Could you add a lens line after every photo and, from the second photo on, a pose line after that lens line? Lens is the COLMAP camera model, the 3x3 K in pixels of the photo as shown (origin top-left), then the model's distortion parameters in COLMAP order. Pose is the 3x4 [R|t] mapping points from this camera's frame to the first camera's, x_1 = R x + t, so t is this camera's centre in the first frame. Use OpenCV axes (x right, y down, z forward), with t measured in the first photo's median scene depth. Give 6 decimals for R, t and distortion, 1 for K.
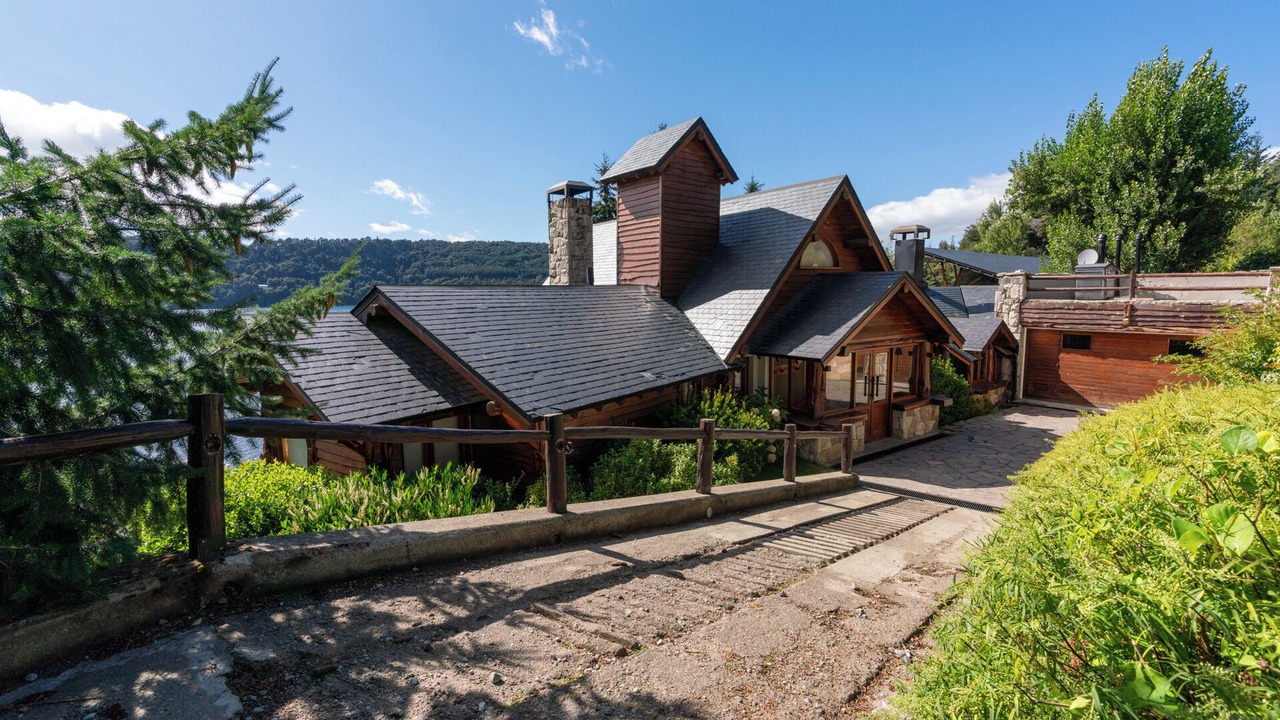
lens RADIAL K [[589.0, 0, 634.9], [0, 589.0, 335.9], [0, 0, 1]] dist [-0.001430, 0.000292]
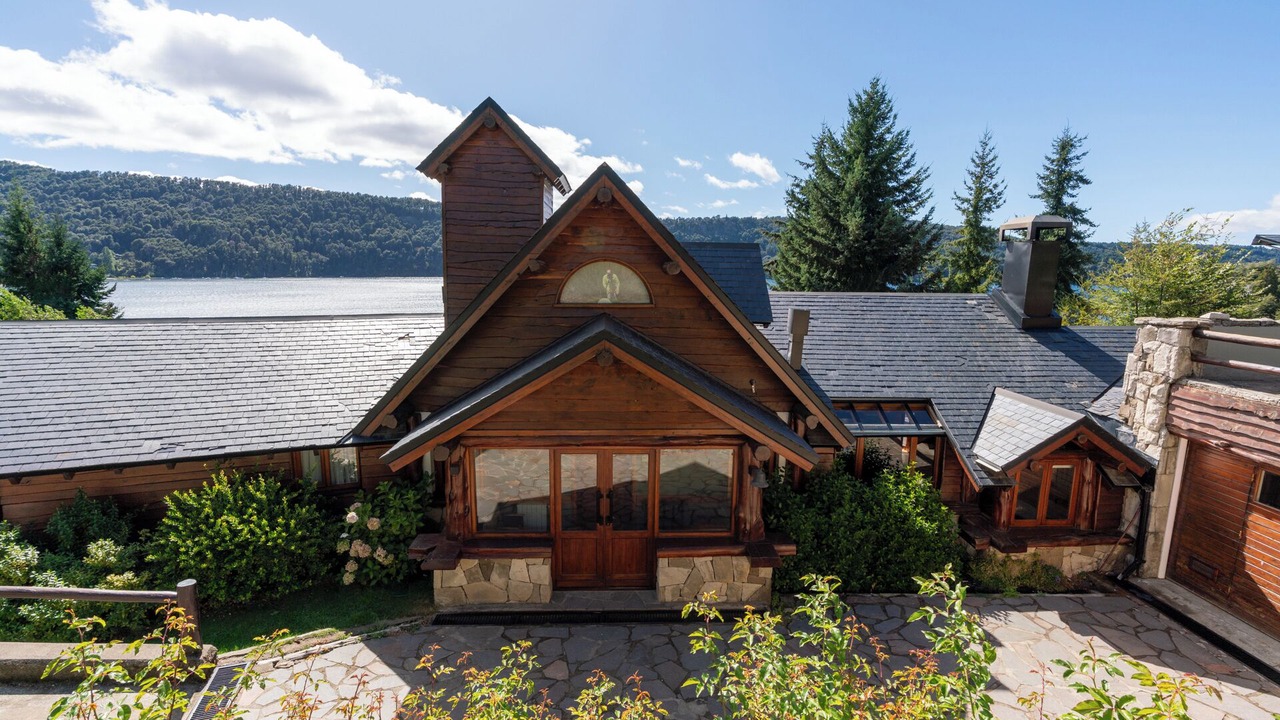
lens RADIAL K [[589.0, 0, 634.9], [0, 589.0, 335.9], [0, 0, 1]] dist [-0.001430, 0.000292]
pose [[0.823362, 0.090569, -0.560243, 0.563175], [-0.066664, 0.995784, 0.063007, -0.096960], [0.563587, -0.014530, 0.825929, 0.362527]]
